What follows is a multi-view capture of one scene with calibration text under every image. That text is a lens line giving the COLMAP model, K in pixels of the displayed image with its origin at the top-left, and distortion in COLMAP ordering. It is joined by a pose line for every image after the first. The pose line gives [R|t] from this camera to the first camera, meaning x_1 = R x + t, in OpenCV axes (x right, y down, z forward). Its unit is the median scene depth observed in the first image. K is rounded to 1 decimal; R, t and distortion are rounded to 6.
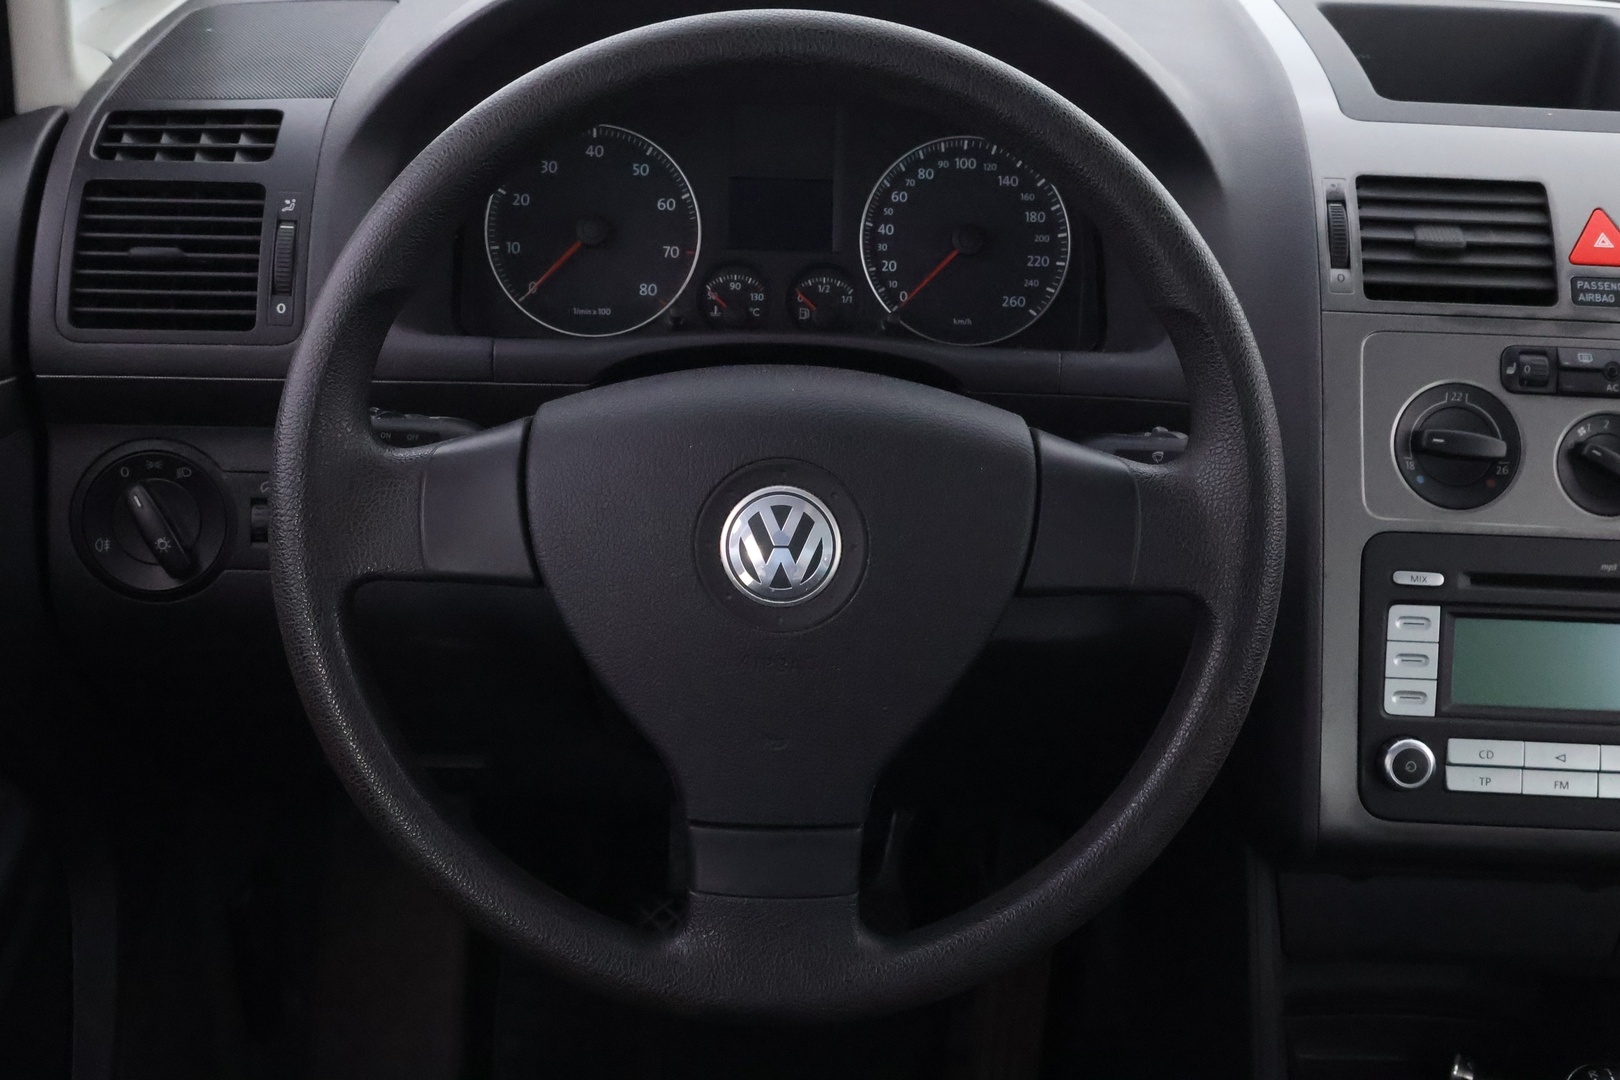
lens RADIAL K [[2047.3, 0, 803.6], [0, 2047.3, 546.6], [0, 0, 1]] dist [-0.003763, 0.000000]
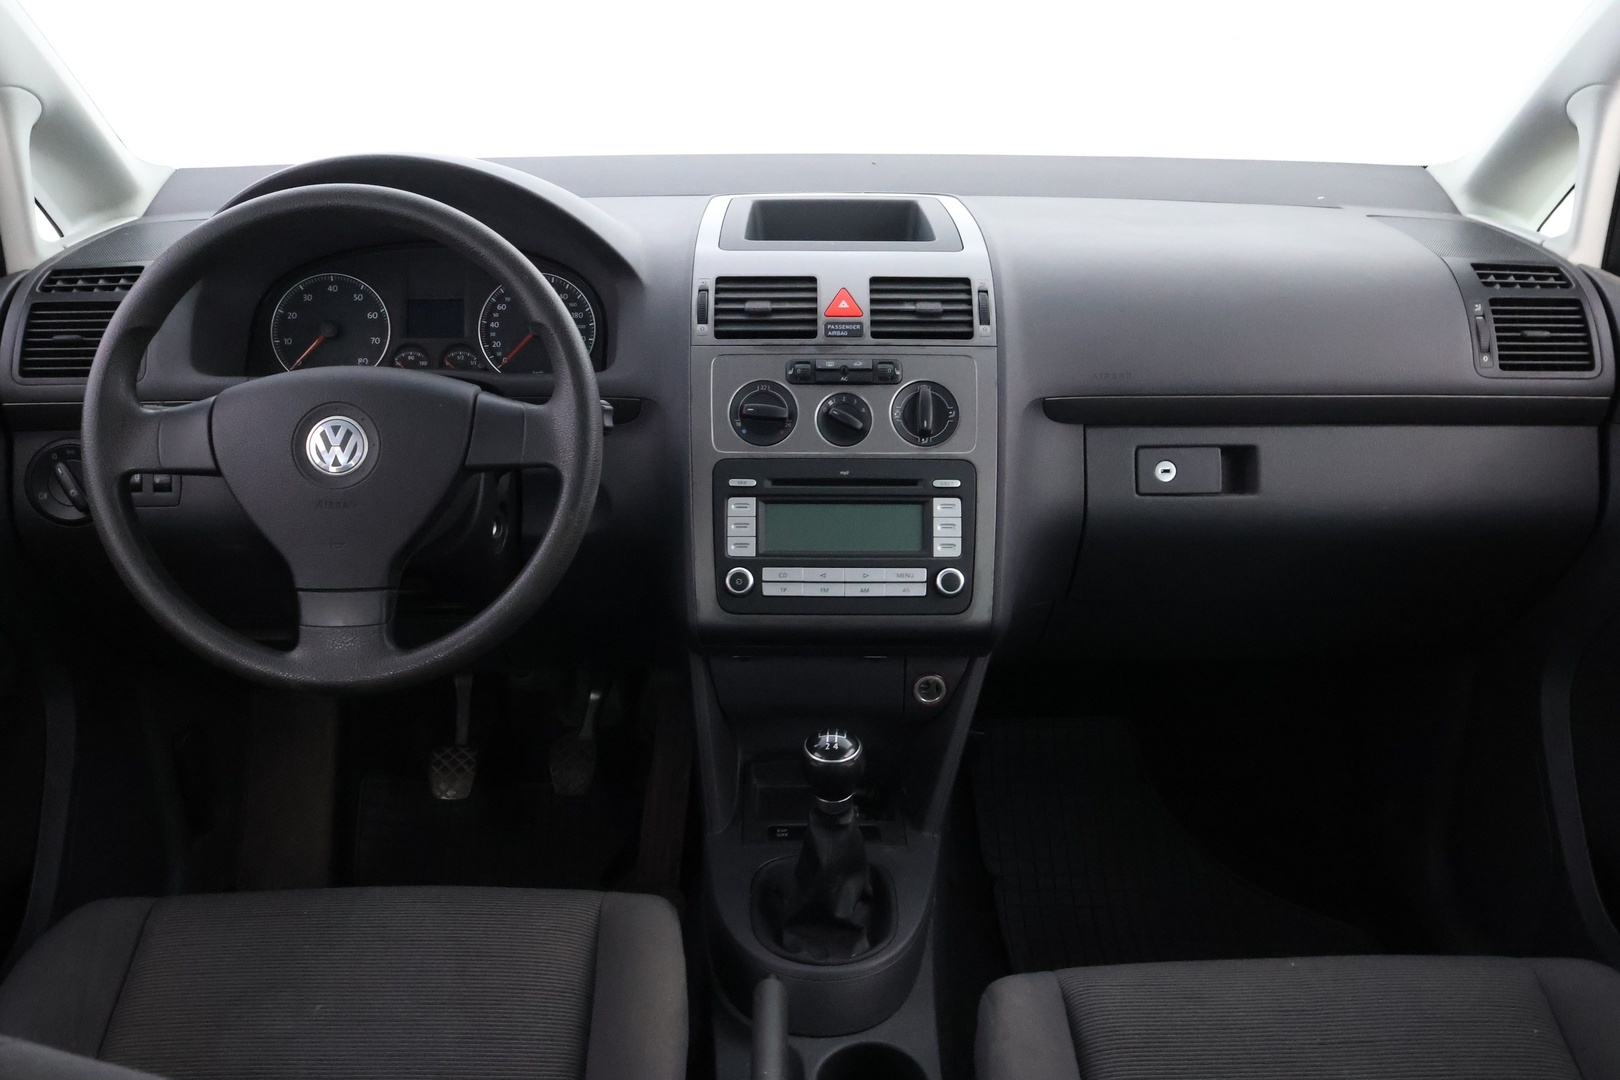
lens RADIAL K [[1487.5, 0, 797.2], [0, 1487.5, 546.1], [0, 0, 1]] dist [0.029853, 0.000000]
pose [[0.999116, -0.040307, -0.011979, 0.355487], [0.039045, 0.995036, -0.091541, 0.194944], [0.015609, 0.090993, 0.995729, -0.340901]]
